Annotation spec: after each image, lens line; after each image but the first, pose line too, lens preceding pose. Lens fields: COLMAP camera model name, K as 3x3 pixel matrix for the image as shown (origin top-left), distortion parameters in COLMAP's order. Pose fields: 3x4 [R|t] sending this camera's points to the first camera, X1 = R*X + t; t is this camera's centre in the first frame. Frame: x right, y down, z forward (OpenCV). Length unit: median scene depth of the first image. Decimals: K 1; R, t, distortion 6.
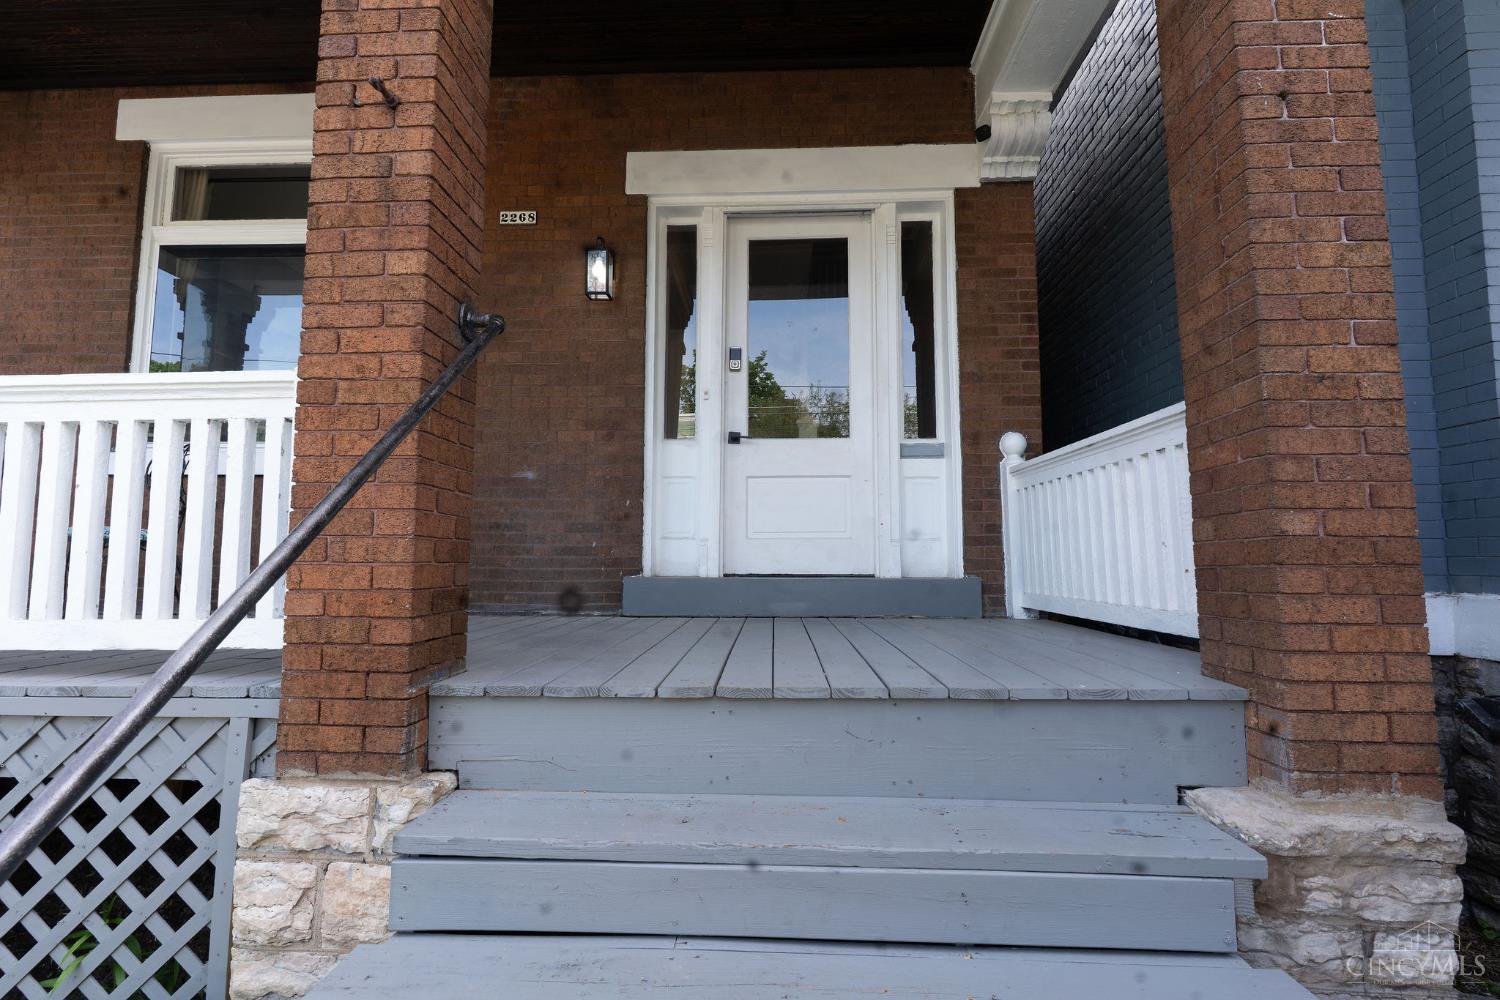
lens RADIAL K [[707.2, 0, 745.0], [0, 707.2, 504.0], [0, 0, 1]] dist [0.000213, 0.000388]
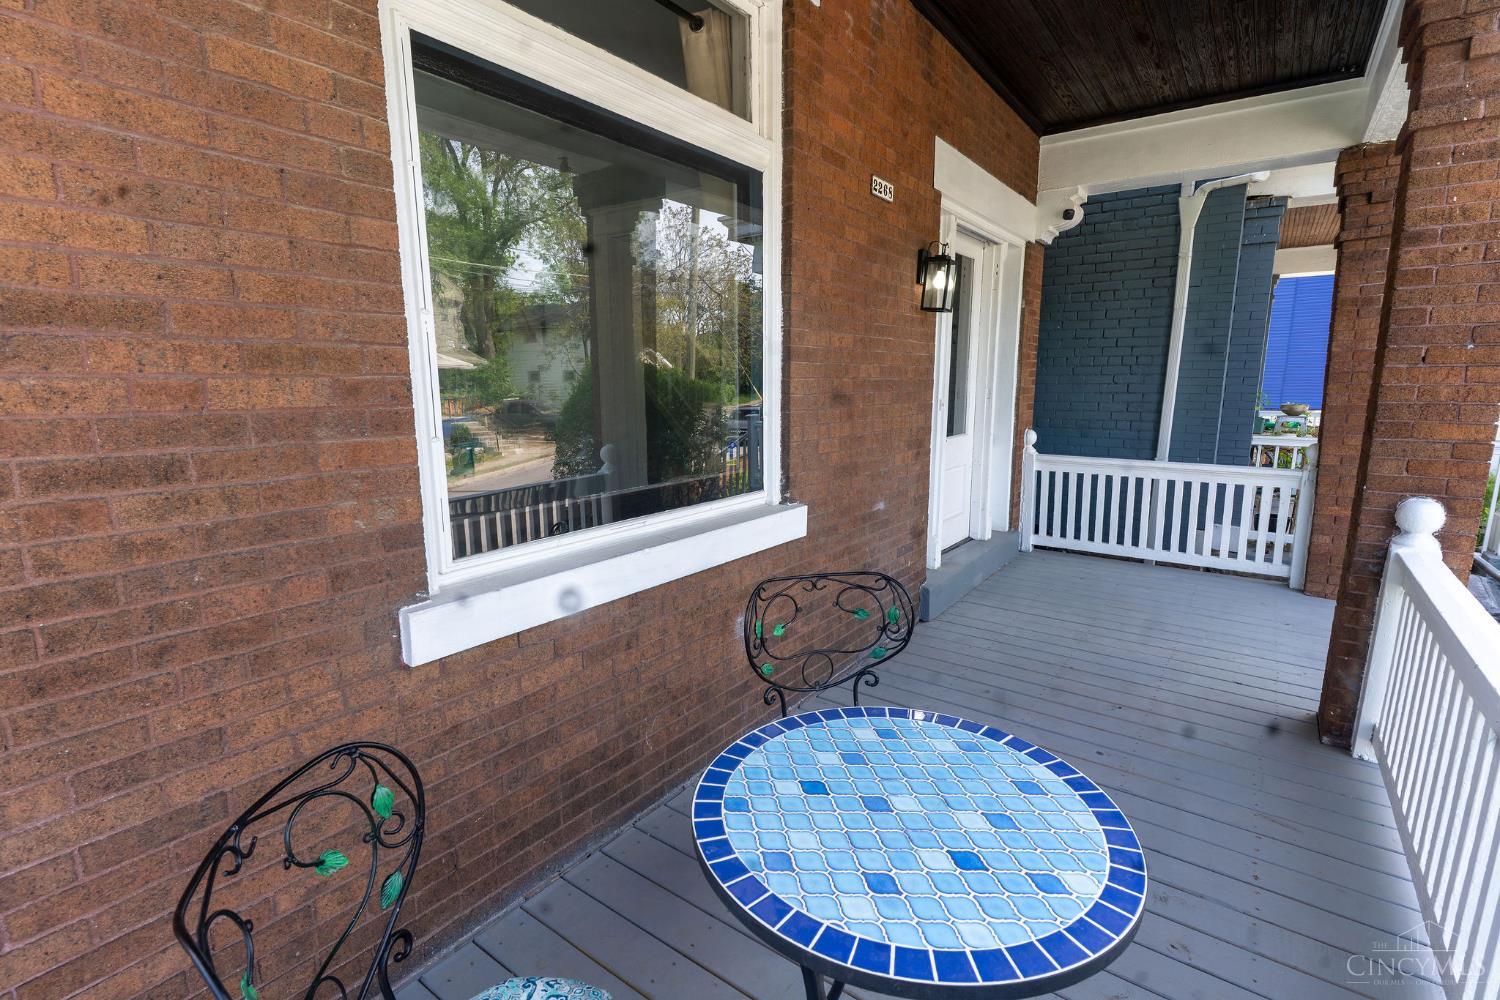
lens RADIAL K [[701.5, 0, 746.7], [0, 701.5, 509.3], [0, 0, 1]] dist [0.005013, -0.005364]
pose [[0.555612, -0.158727, 0.816150, -1.149507], [-0.064689, 0.970380, 0.232760, -0.237827], [-0.828922, -0.182120, 0.528887, 0.667876]]
